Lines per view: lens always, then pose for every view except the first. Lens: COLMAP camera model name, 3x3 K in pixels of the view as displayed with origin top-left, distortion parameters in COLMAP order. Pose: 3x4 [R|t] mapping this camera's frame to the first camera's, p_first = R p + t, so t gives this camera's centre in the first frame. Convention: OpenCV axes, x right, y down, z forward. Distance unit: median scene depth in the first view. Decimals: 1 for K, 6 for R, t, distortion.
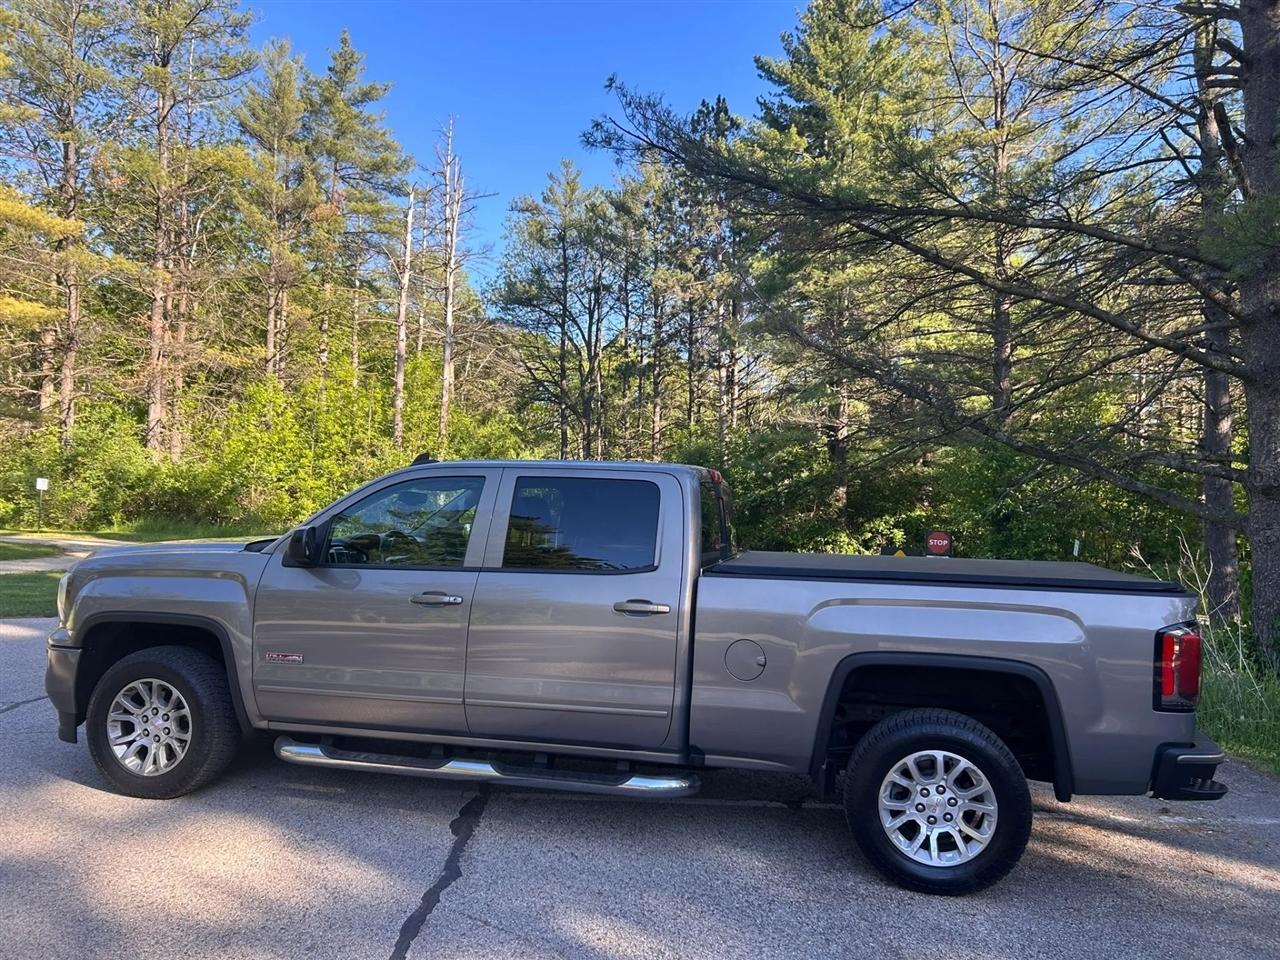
lens RADIAL K [[971.9, 0, 642.9], [0, 971.9, 486.0], [0, 0, 1]] dist [0.045474, -0.044472]
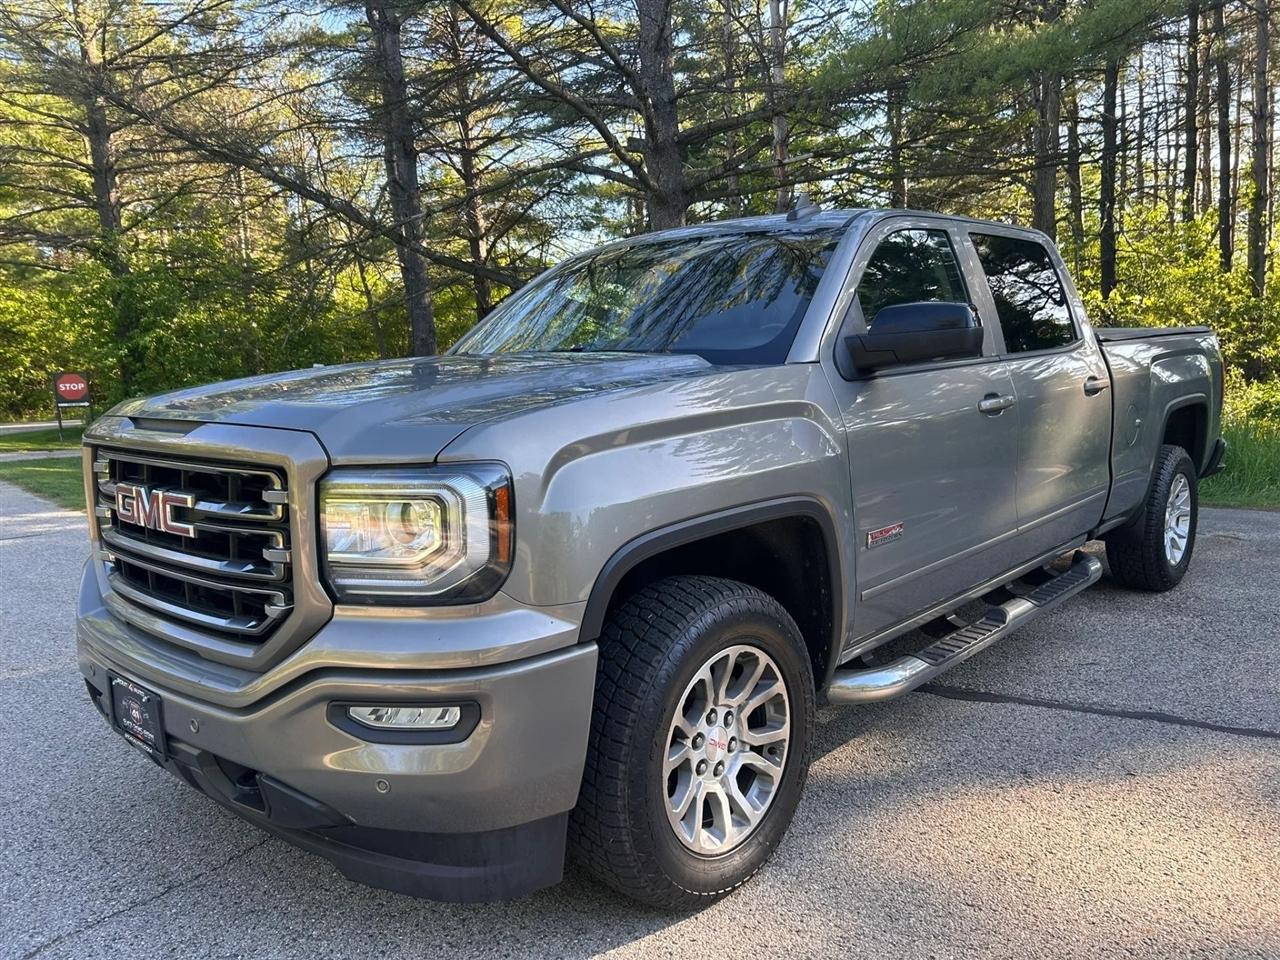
lens RADIAL K [[971.9, 0, 639.7], [0, 971.9, 476.5], [0, 0, 1]] dist [0.045474, -0.044472]
pose [[0.505329, -0.164845, 0.847035, -0.894028], [0.035171, 0.984703, 0.170654, 0.036226], [-0.862210, -0.056445, 0.503397, 0.805918]]
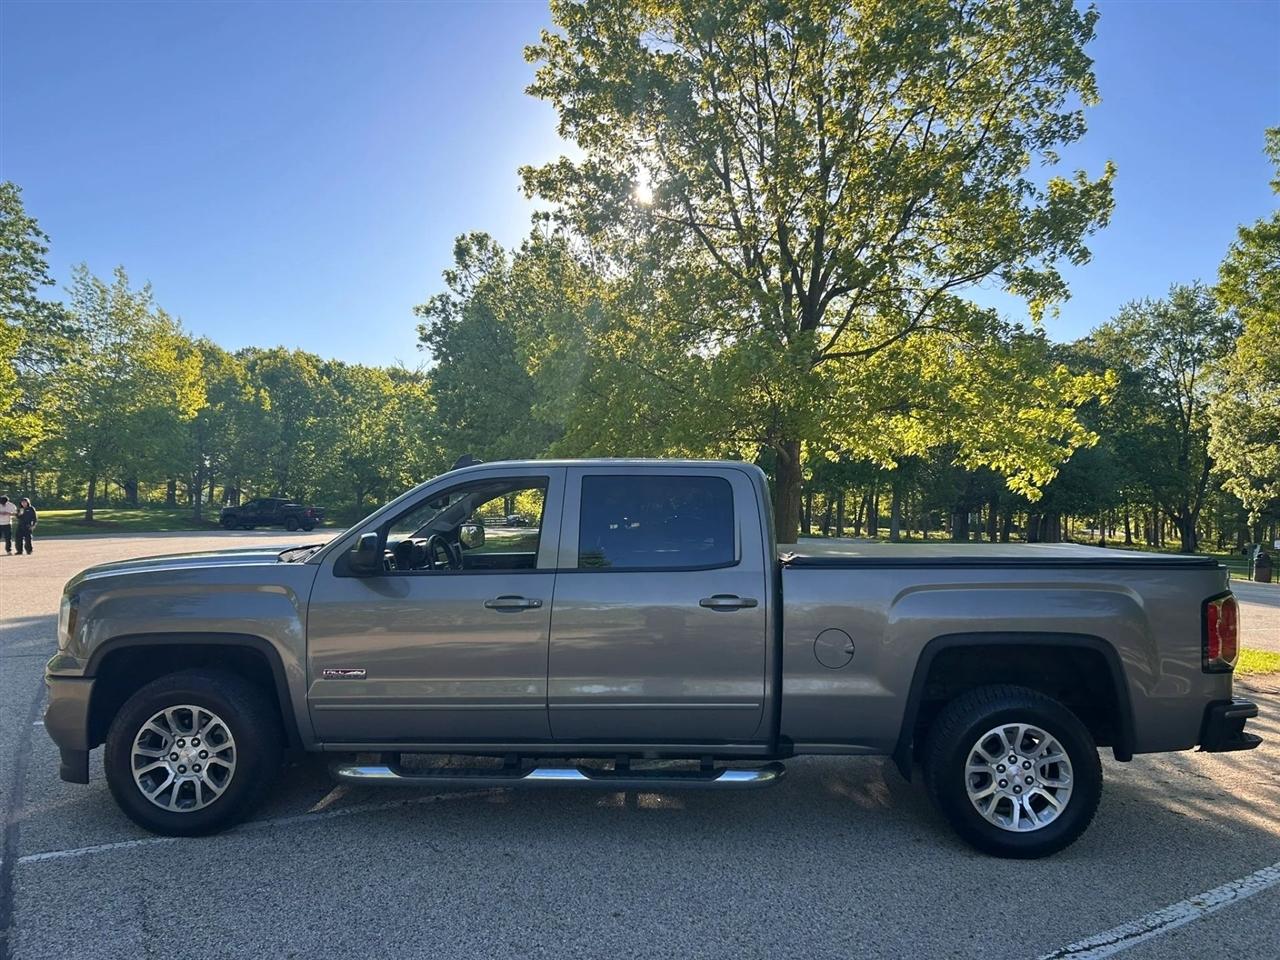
lens RADIAL K [[971.9, 0, 636.6], [0, 971.9, 468.3], [0, 0, 1]] dist [0.045474, -0.044472]
pose [[0.981911, -0.022856, 0.187959, -0.253763], [0.024170, 0.999697, -0.004700, -0.010805], [-0.187795, 0.009158, 0.982166, 0.020562]]
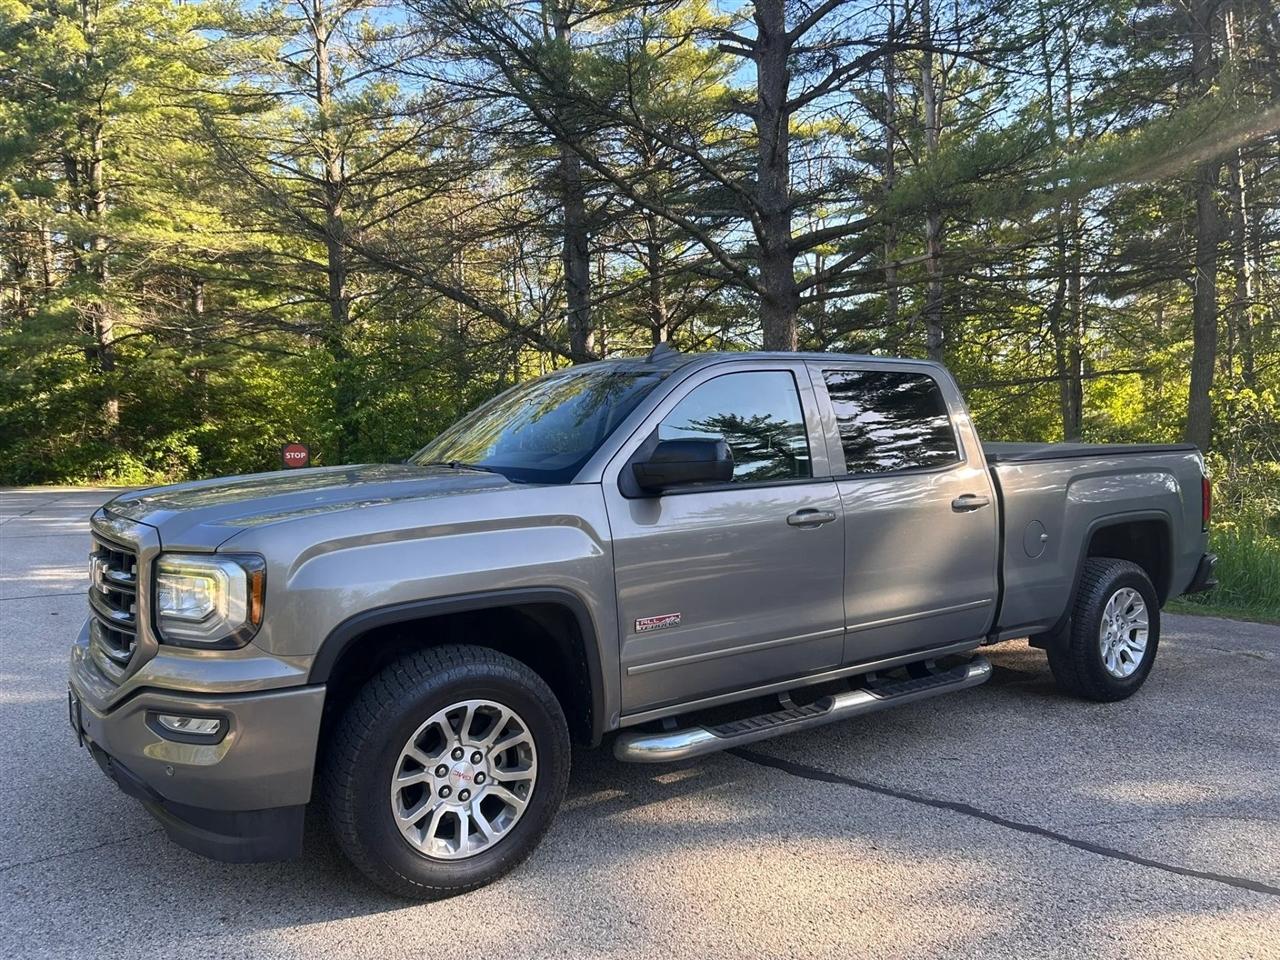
lens RADIAL K [[971.9, 0, 647.1], [0, 971.9, 478.9], [0, 0, 1]] dist [0.045474, -0.044472]
pose [[0.679317, -0.080531, 0.729413, -0.853682], [0.020404, 0.995649, 0.090922, 0.004852], [-0.733561, -0.046882, 0.678005, 0.507930]]
